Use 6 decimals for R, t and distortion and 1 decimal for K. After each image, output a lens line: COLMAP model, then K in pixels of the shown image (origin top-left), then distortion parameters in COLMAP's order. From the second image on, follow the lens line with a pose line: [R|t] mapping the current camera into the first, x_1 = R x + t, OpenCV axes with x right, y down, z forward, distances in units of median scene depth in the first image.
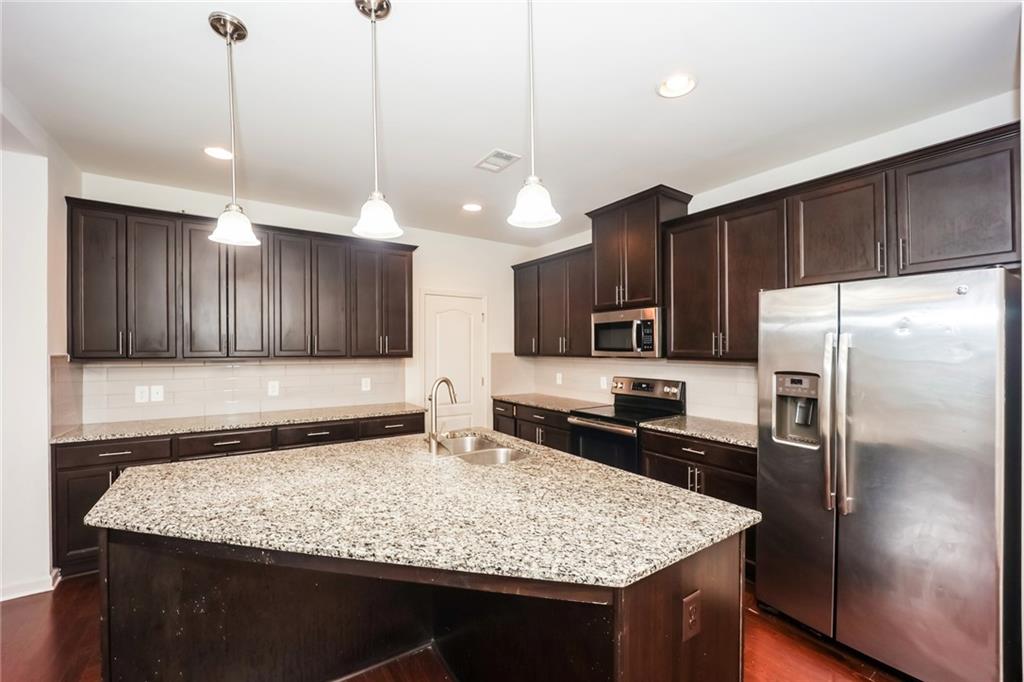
lens RADIAL K [[418.3, 0, 514.0], [0, 418.3, 351.7], [0, 0, 1]] dist [-0.021843, -0.000304]
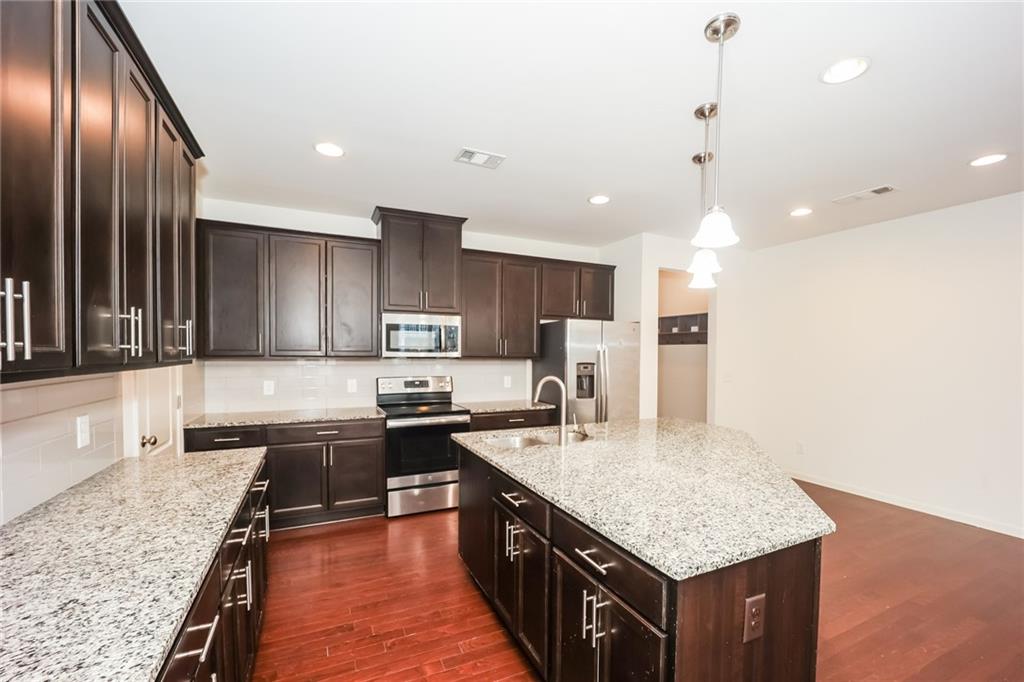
lens RADIAL K [[418.3, 0, 514.0], [0, 418.3, 351.7], [0, 0, 1]] dist [-0.021843, -0.000304]
pose [[0.170097, 0.005805, 0.985410, -1.339052], [0.000438, 0.999982, -0.005967, 0.008434], [-0.985427, 0.001446, 0.170091, 0.991183]]
